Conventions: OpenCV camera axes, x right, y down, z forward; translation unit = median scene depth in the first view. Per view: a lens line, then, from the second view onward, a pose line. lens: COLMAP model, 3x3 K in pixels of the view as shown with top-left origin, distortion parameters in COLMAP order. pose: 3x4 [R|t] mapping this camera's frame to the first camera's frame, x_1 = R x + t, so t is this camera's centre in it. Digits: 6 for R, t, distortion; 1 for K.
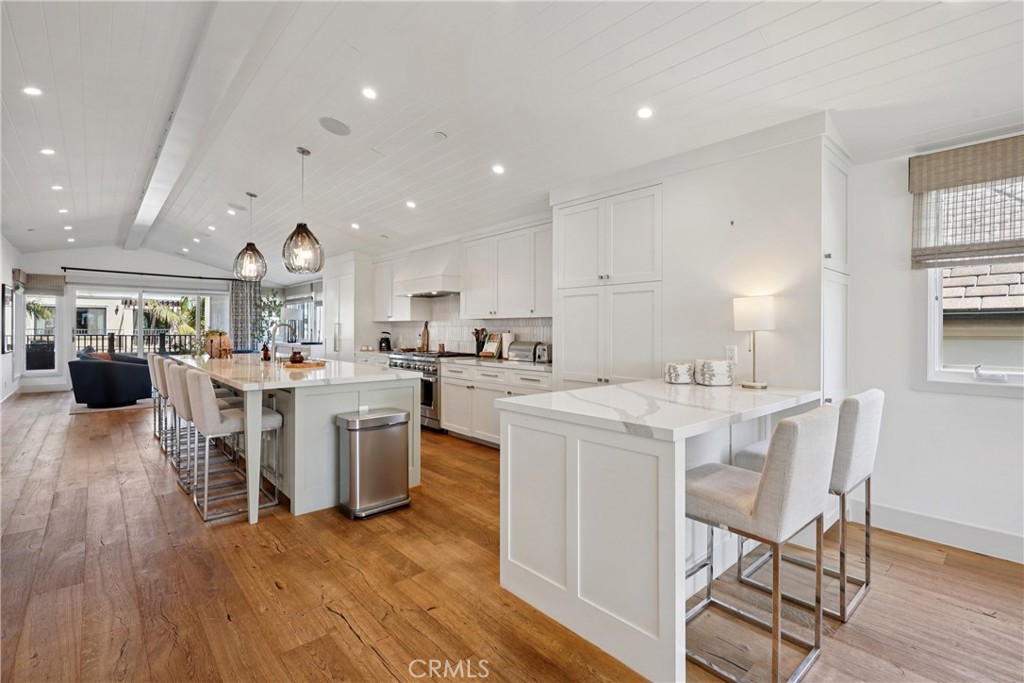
lens RADIAL K [[470.4, 0, 507.8], [0, 470.4, 330.4], [0, 0, 1]] dist [-0.003446, -0.000064]
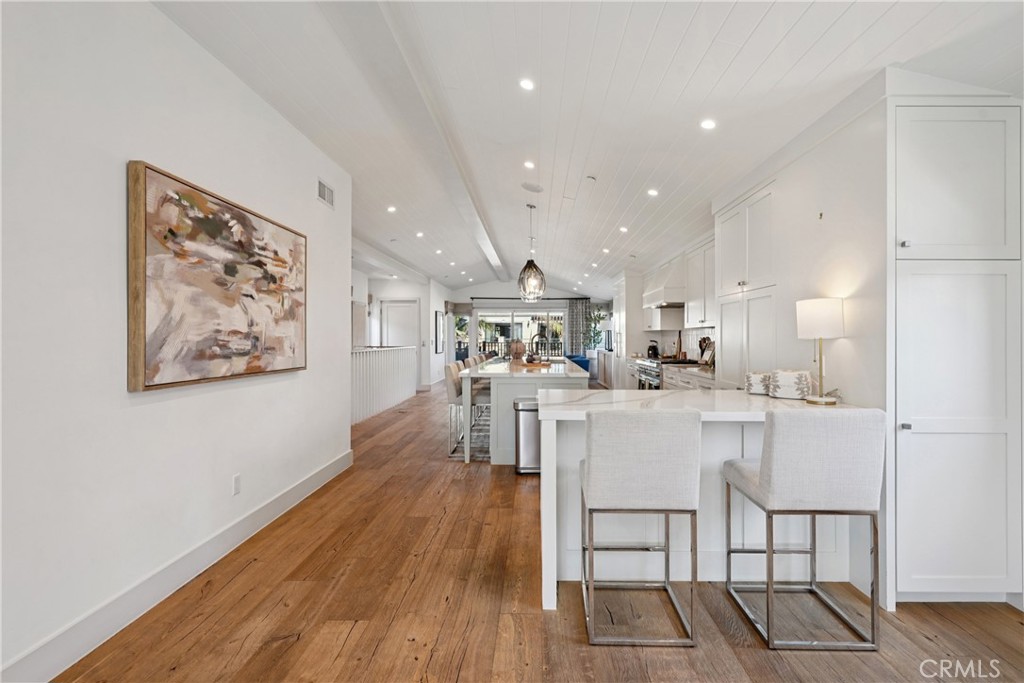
lens RADIAL K [[470.4, 0, 527.8], [0, 470.4, 337.2], [0, 0, 1]] dist [-0.003446, -0.000064]
pose [[0.740087, -0.002345, -0.672507, 0.334466], [-0.001213, 0.999988, -0.004821, 0.001629], [0.672510, 0.004384, 0.740075, -0.007953]]
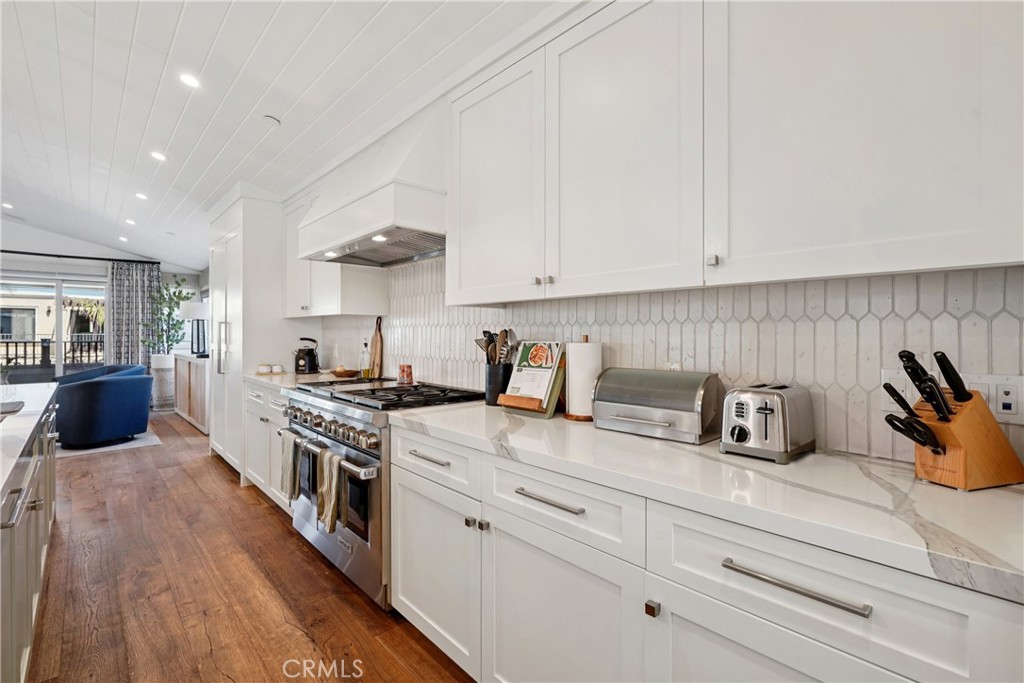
lens RADIAL K [[470.4, 0, 507.4], [0, 470.4, 331.6], [0, 0, 1]] dist [-0.003446, -0.000064]
pose [[0.999889, -0.001521, 0.014837, -0.055818], [0.001612, 0.999980, -0.006129, -0.000248], [-0.014828, 0.006153, 0.999871, 0.603712]]
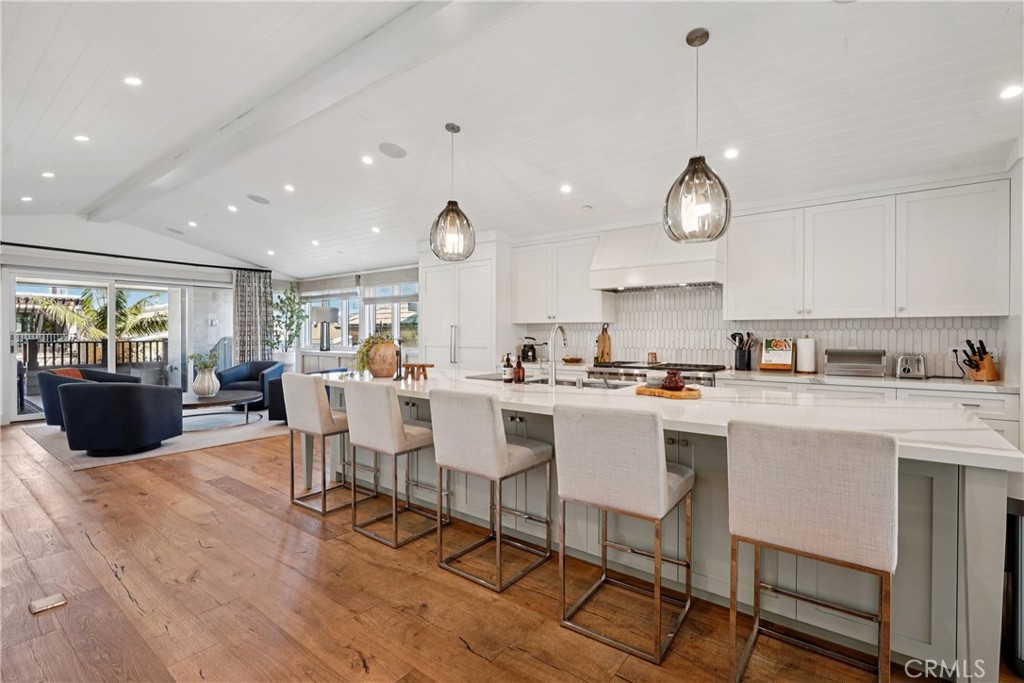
lens RADIAL K [[470.4, 0, 510.5], [0, 470.4, 334.1], [0, 0, 1]] dist [-0.003446, -0.000064]
pose [[0.981851, -0.003480, 0.189620, -0.563450], [0.003178, 0.999993, 0.001899, -0.003853], [-0.189626, -0.001261, 0.981856, 0.320580]]
